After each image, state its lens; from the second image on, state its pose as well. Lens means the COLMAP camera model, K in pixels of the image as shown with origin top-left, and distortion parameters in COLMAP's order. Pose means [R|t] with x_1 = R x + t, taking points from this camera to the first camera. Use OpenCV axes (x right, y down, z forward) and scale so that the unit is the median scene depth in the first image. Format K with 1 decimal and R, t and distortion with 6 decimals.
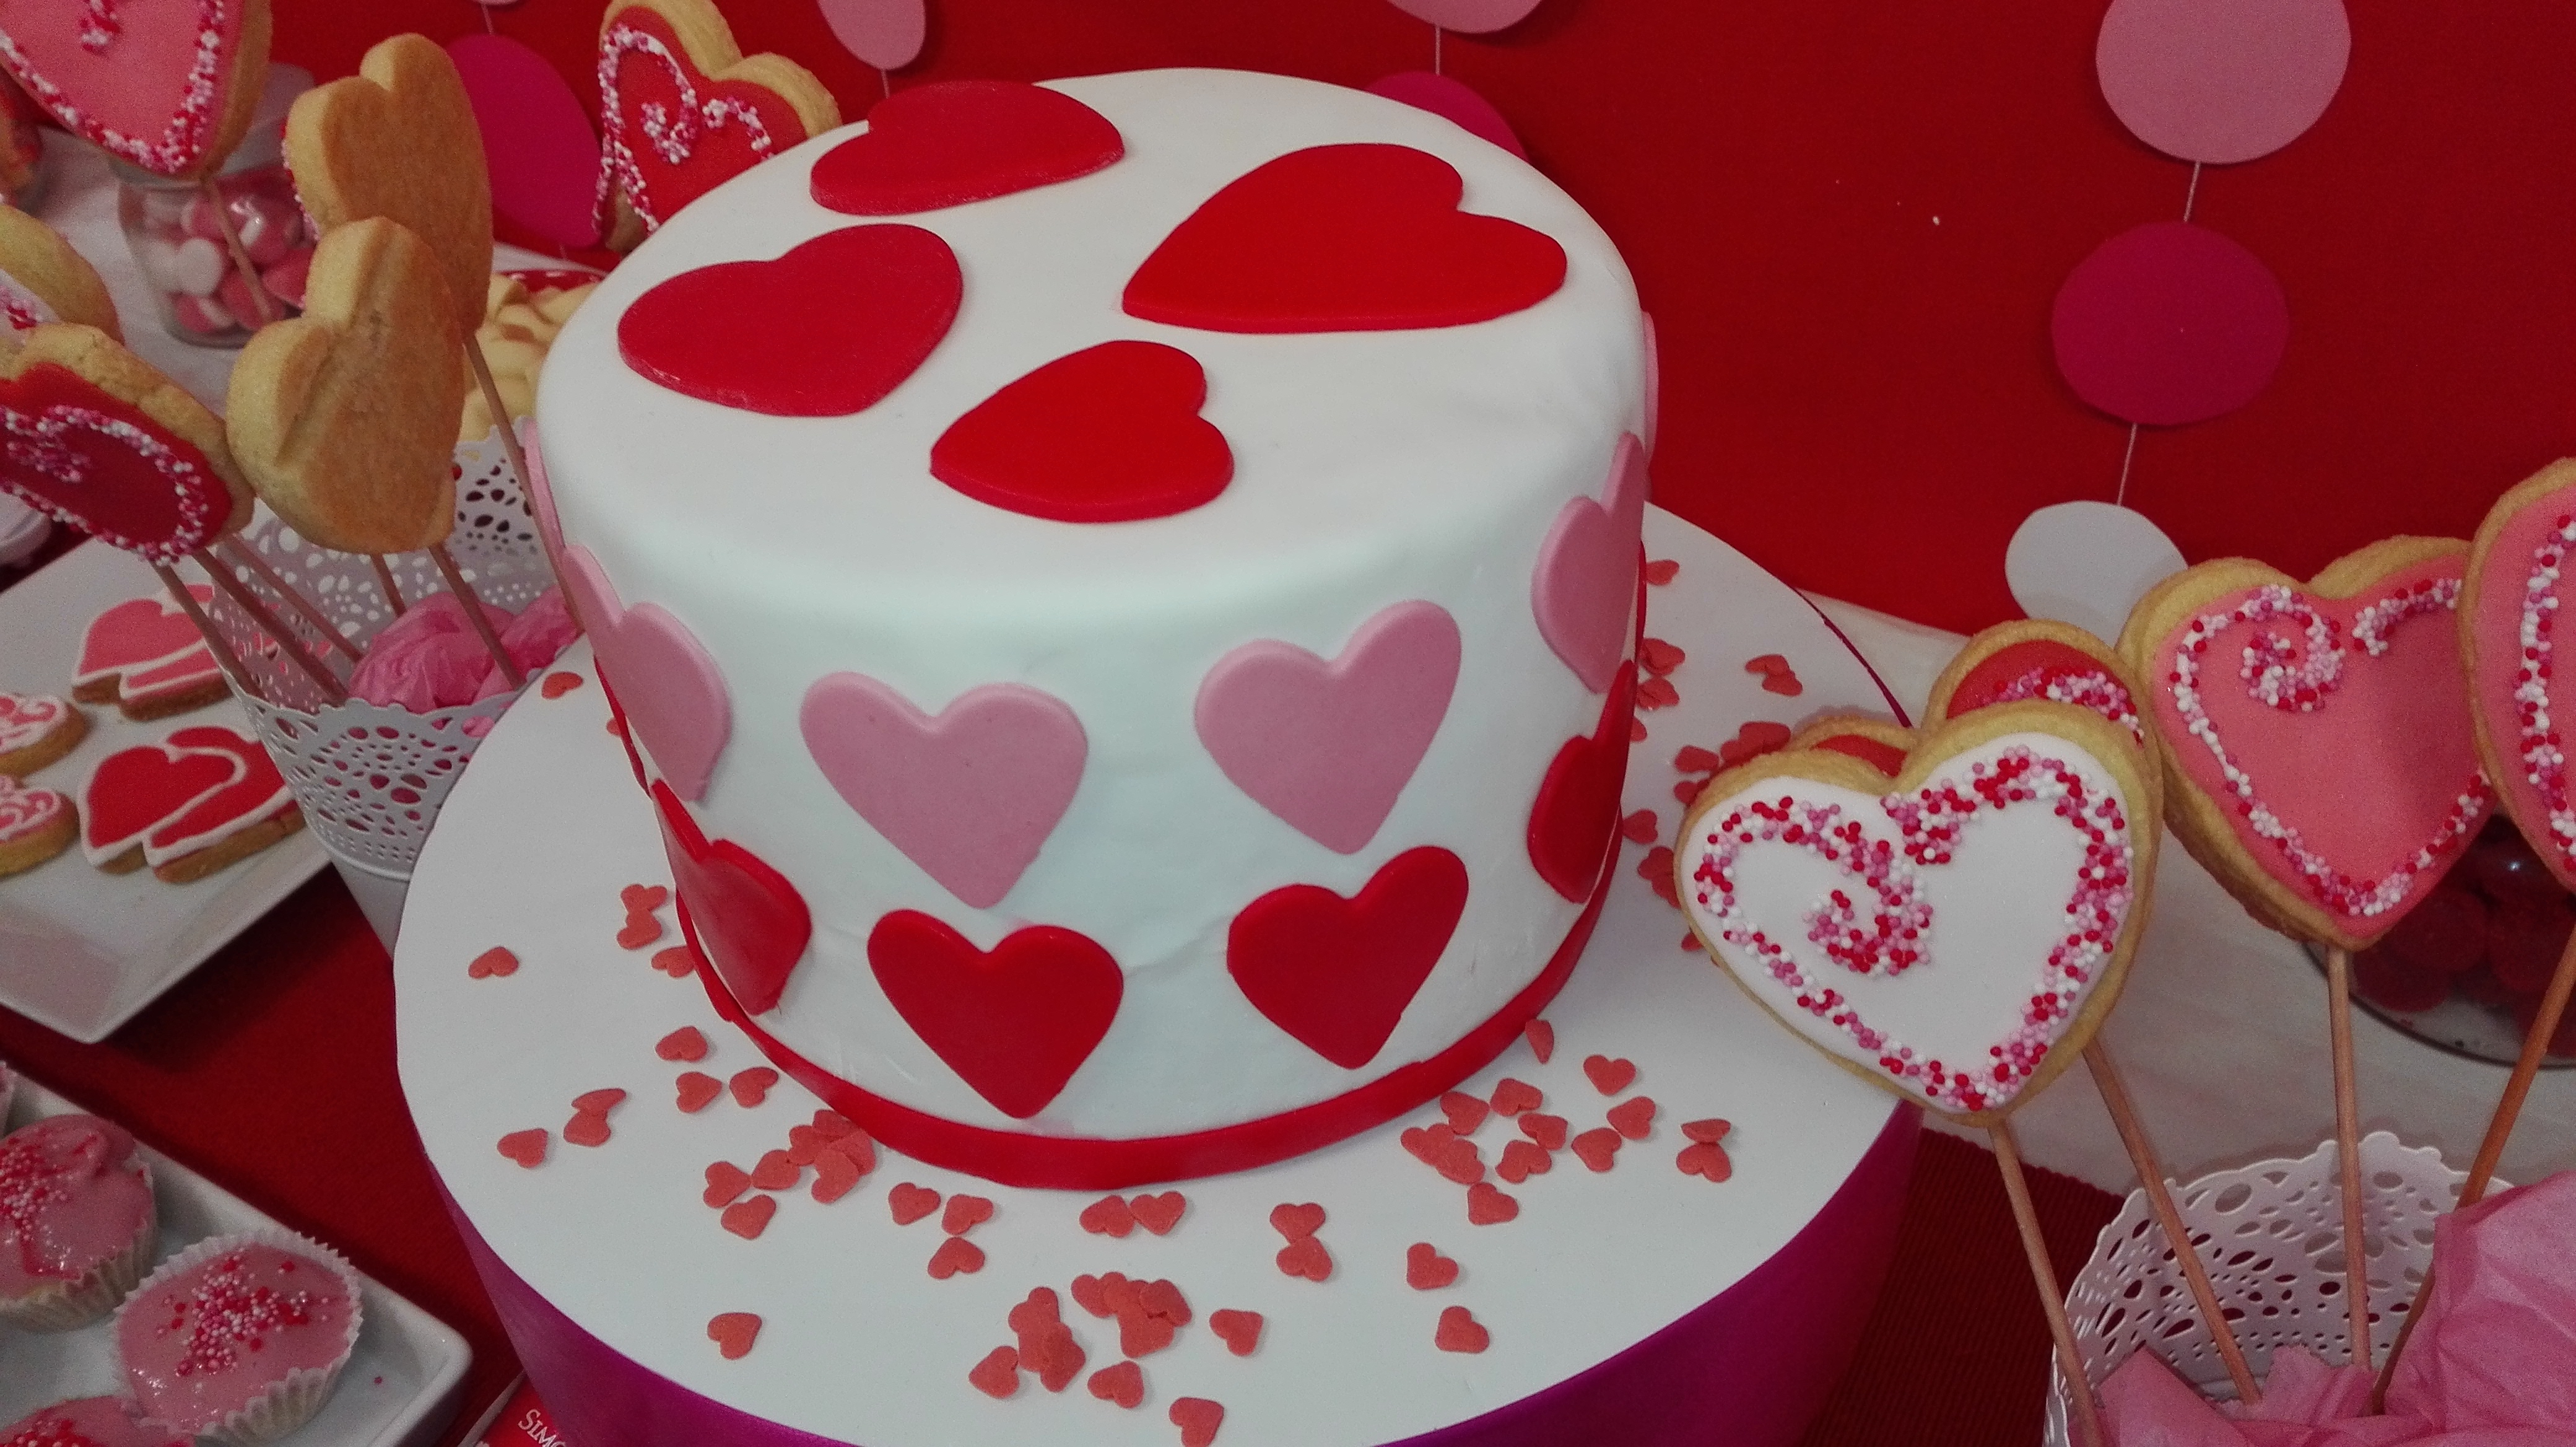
lens RADIAL K [[2032.5, 0, 1283.4], [0, 2032.5, 701.0], [0, 0, 1]] dist [0.052571, -0.166545]
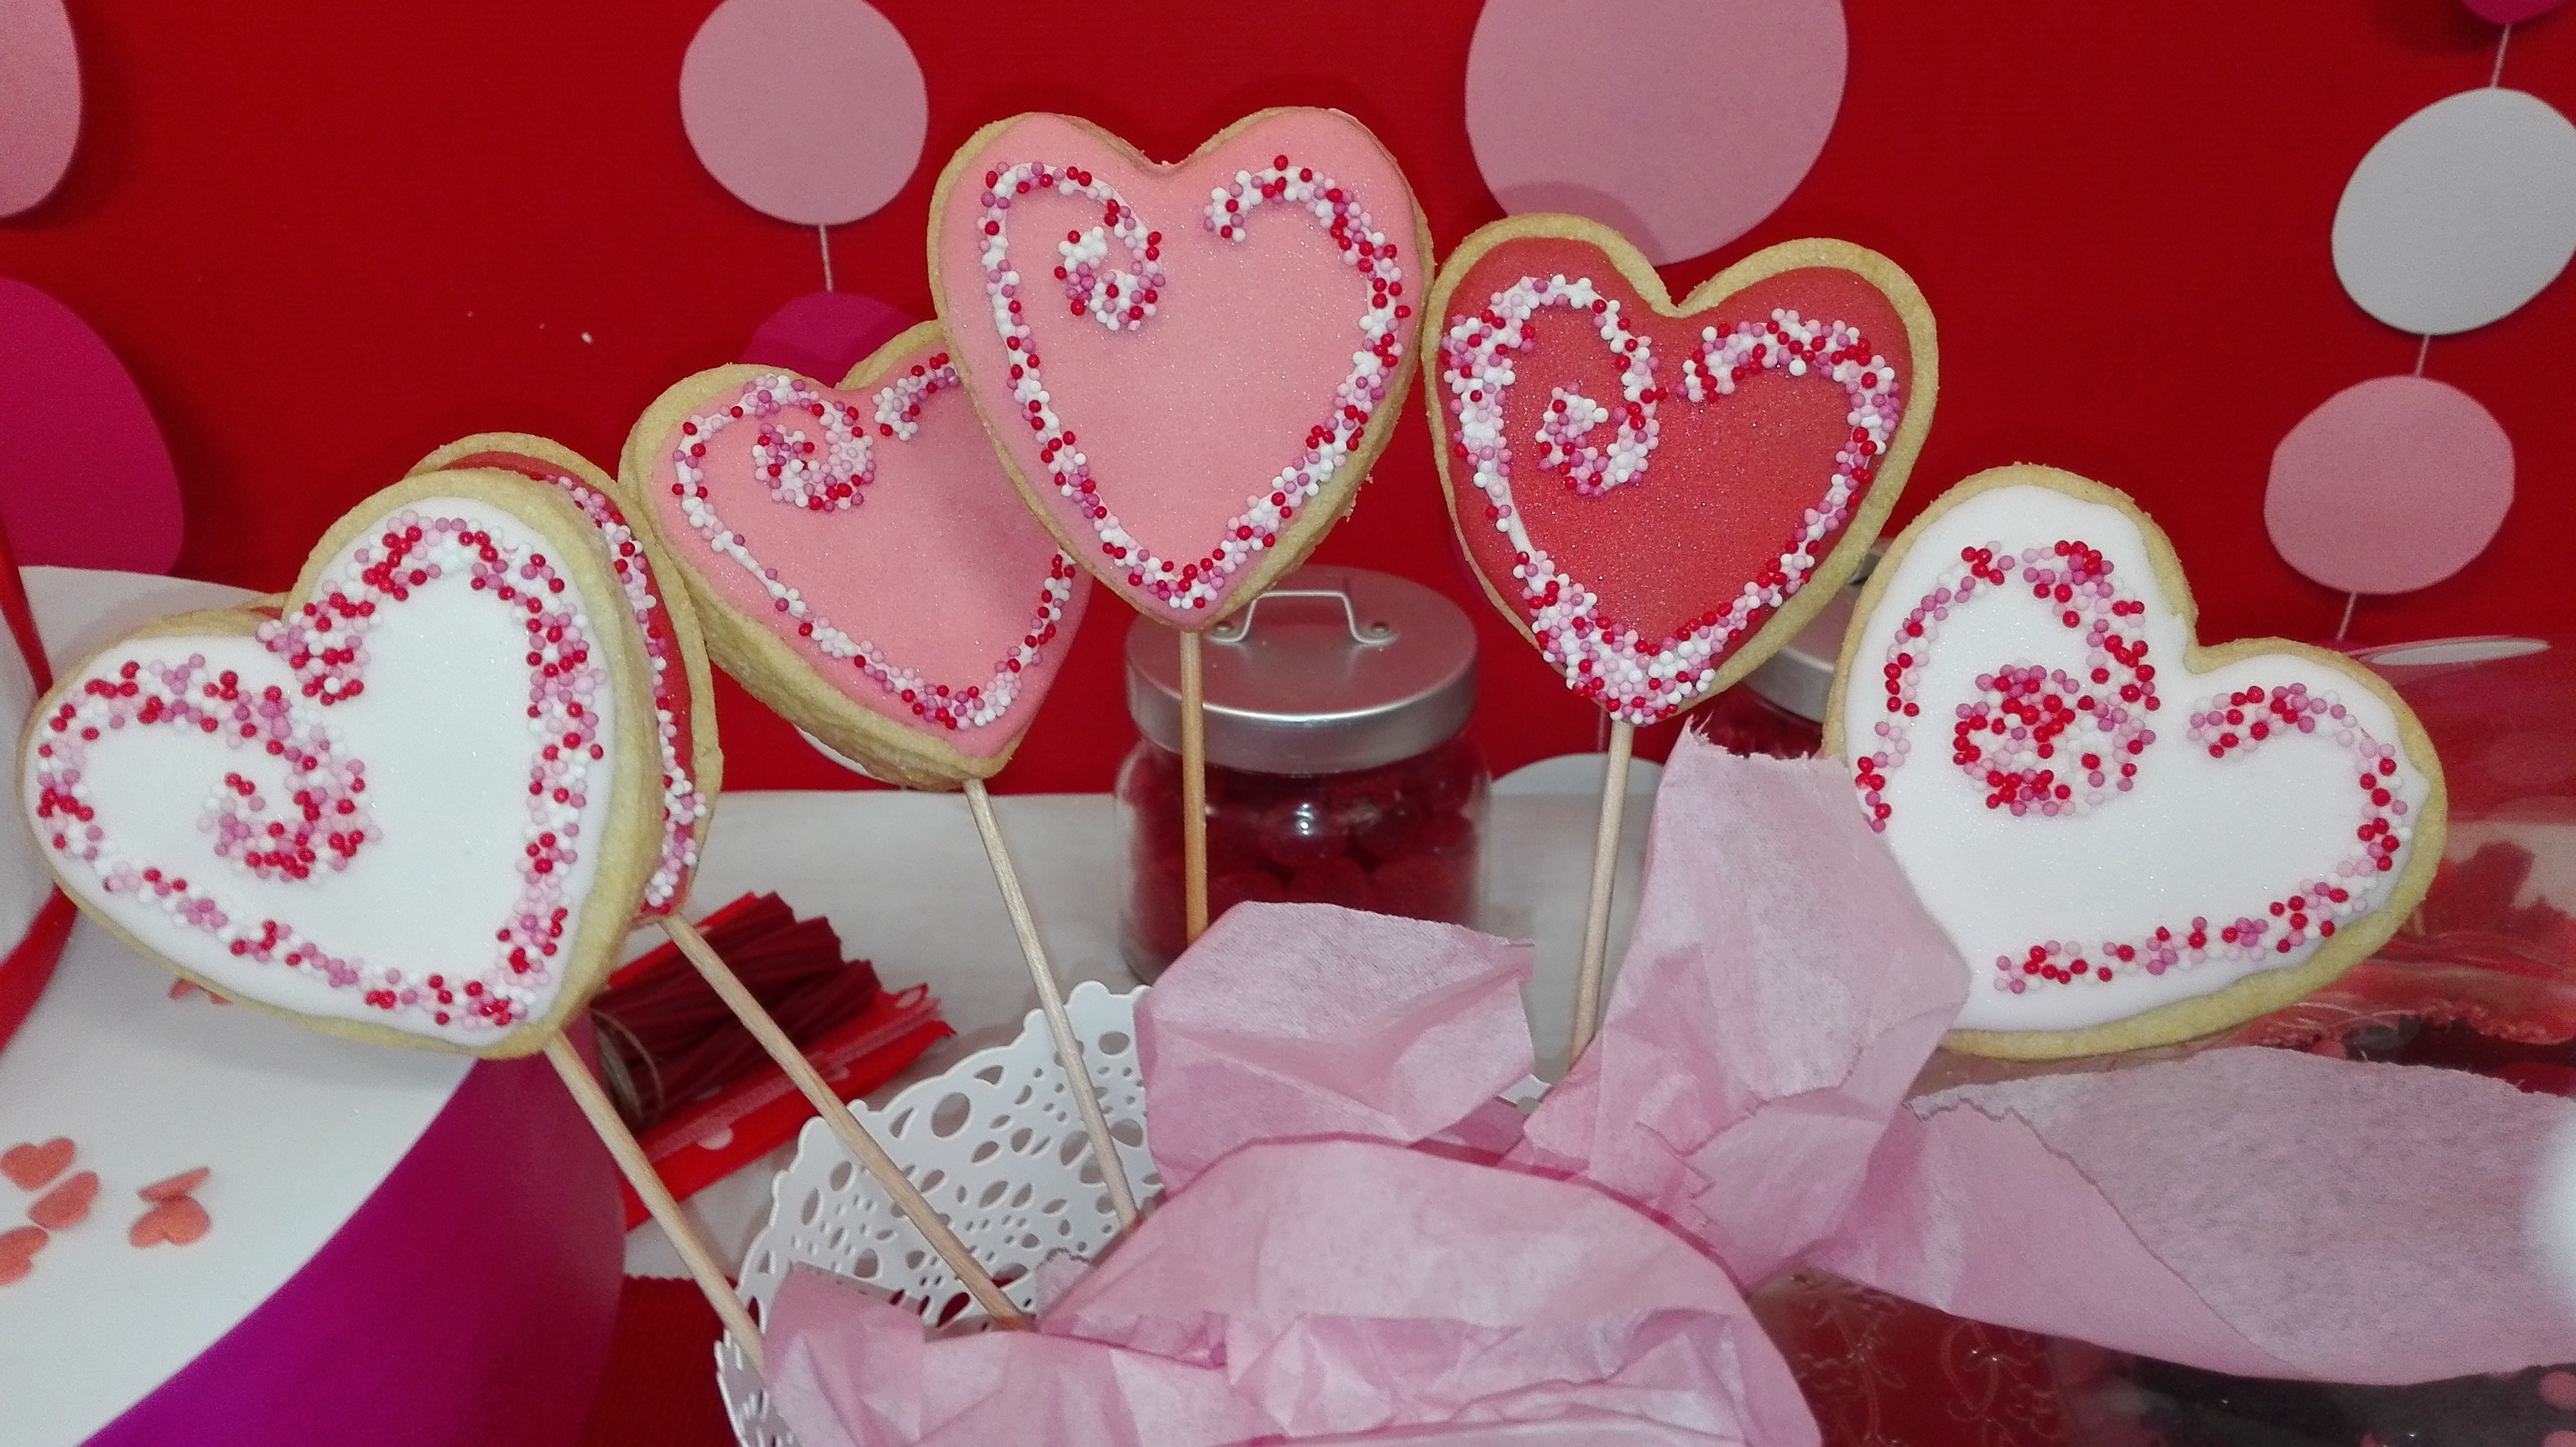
lens RADIAL K [[2032.5, 0, 1283.4], [0, 2032.5, 701.0], [0, 0, 1]] dist [0.052571, -0.166545]
pose [[0.869182, -0.183273, 0.459275, 0.266736], [0.276976, 0.949851, -0.145143, 0.277139], [-0.409642, 0.253364, 0.876356, 0.195184]]
